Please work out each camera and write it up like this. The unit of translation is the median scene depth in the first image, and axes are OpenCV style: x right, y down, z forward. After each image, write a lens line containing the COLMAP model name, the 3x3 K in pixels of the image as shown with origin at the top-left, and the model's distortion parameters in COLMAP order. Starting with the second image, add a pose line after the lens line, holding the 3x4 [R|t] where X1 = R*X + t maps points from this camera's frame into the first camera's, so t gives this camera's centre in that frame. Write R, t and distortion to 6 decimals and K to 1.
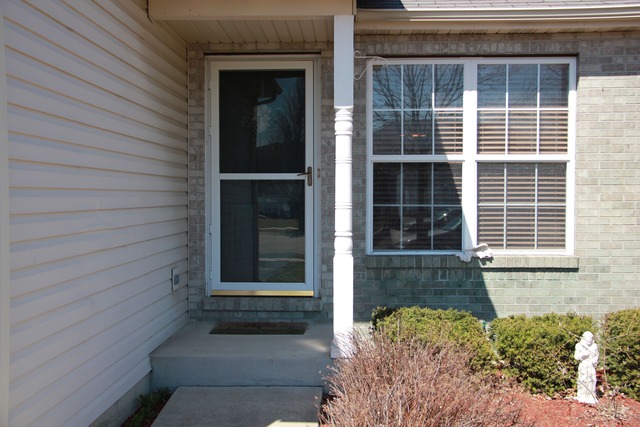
lens RADIAL K [[712.9, 0, 321.4], [0, 712.9, 212.3], [0, 0, 1]] dist [0.014683, 0.000000]
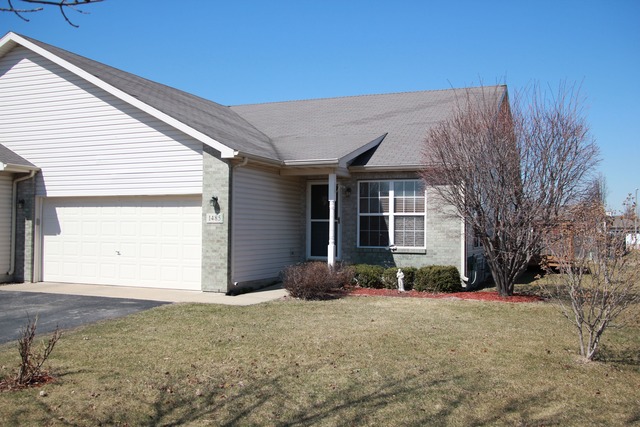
lens RADIAL K [[579.8, 0, 319.9], [0, 579.8, 214.8], [0, 0, 1]] dist [-0.082161, 0.000000]
pose [[0.934278, -0.000566, -0.356545, 0.769854], [-0.017387, 0.998737, -0.047146, 0.040691], [0.356121, 0.050247, 0.933088, -1.268571]]
